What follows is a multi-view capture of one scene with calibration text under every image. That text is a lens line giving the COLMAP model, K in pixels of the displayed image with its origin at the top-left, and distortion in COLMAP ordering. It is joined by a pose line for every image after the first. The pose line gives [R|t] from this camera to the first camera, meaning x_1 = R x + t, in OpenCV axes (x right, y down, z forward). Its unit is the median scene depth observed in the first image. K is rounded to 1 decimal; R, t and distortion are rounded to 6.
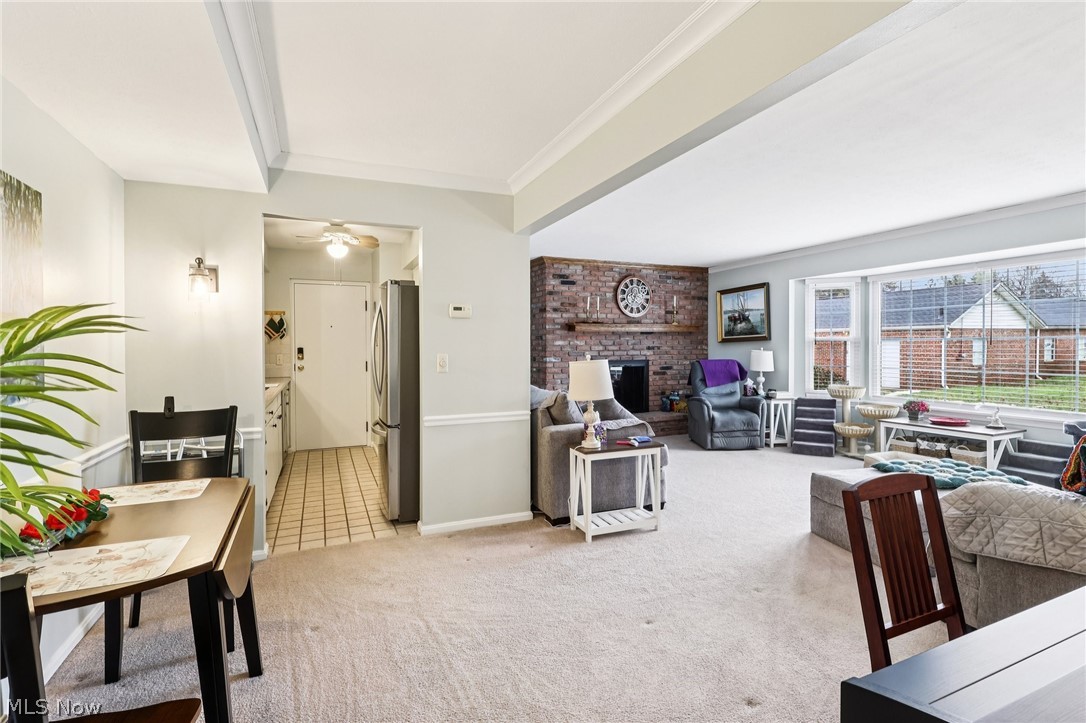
lens RADIAL K [[504.9, 0, 544.4], [0, 504.9, 351.2], [0, 0, 1]] dist [-0.000823, 0.000133]
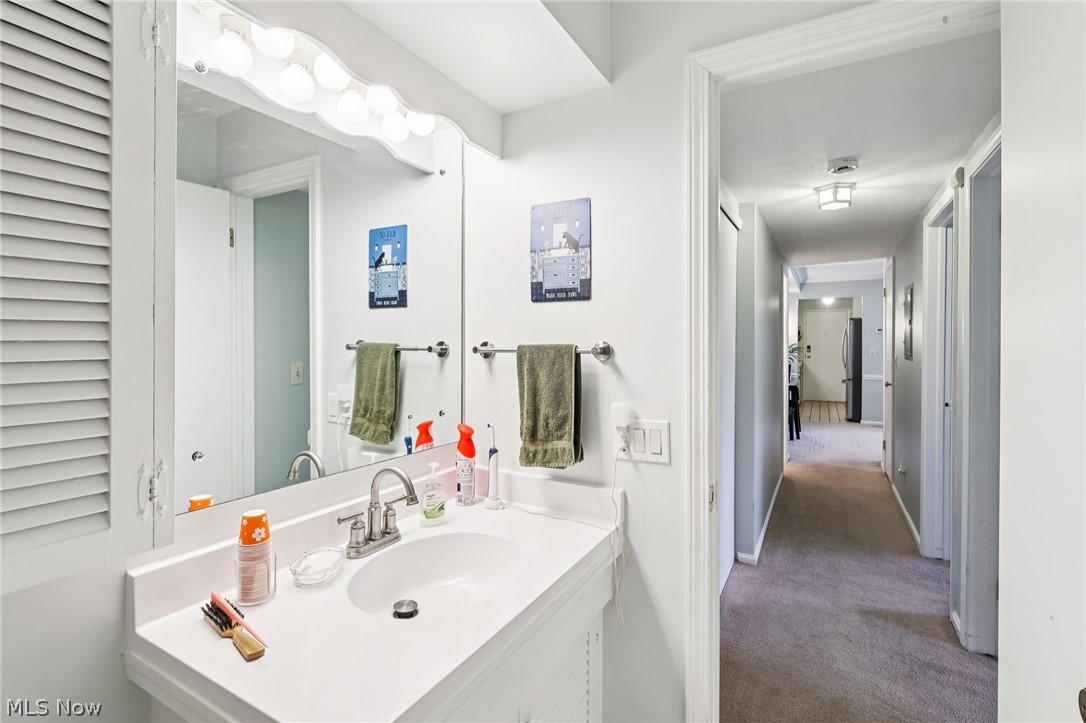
lens RADIAL K [[503.0, 0, 543.4], [0, 503.0, 349.9], [0, 0, 1]] dist [-0.003036, -0.000014]
pose [[0.596699, 0.016721, -0.802291, 0.375047], [-0.015556, 0.999836, 0.009268, 0.006246], [0.802314, 0.006950, 0.596861, -0.797643]]
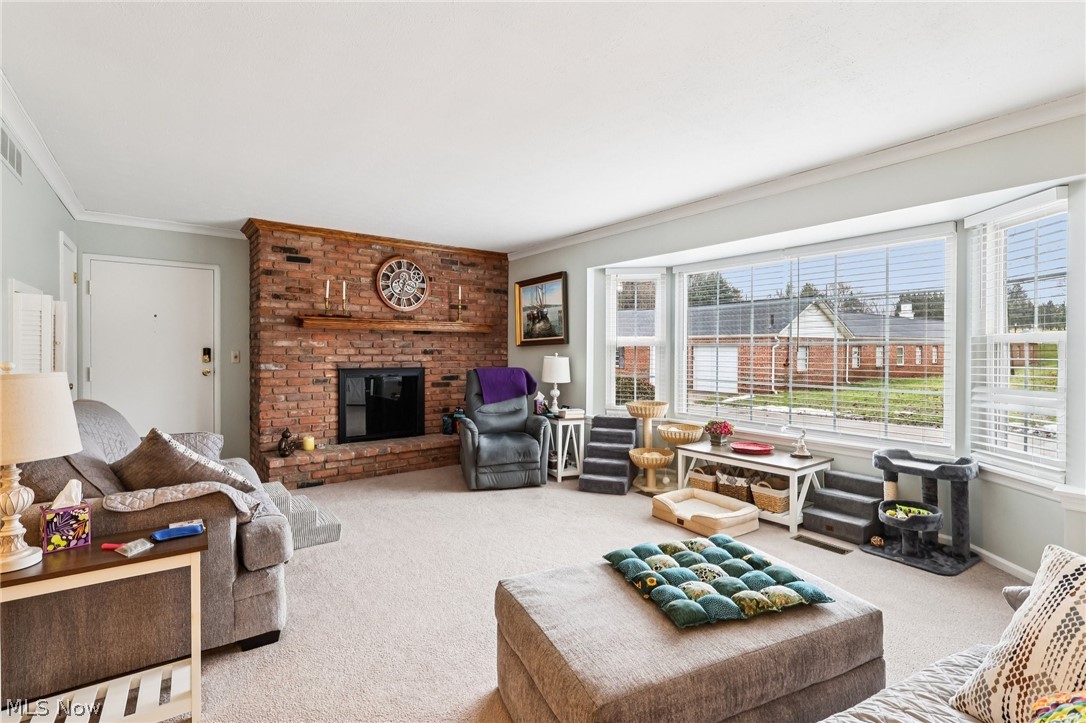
lens RADIAL K [[503.0, 0, 543.4], [0, 503.0, 349.9], [0, 0, 1]] dist [-0.003036, -0.000014]
pose [[0.973816, 0.011299, 0.227055, 0.225949], [-0.008665, 0.999883, -0.012596, -0.001559], [-0.227171, 0.010299, 0.973801, 0.228030]]
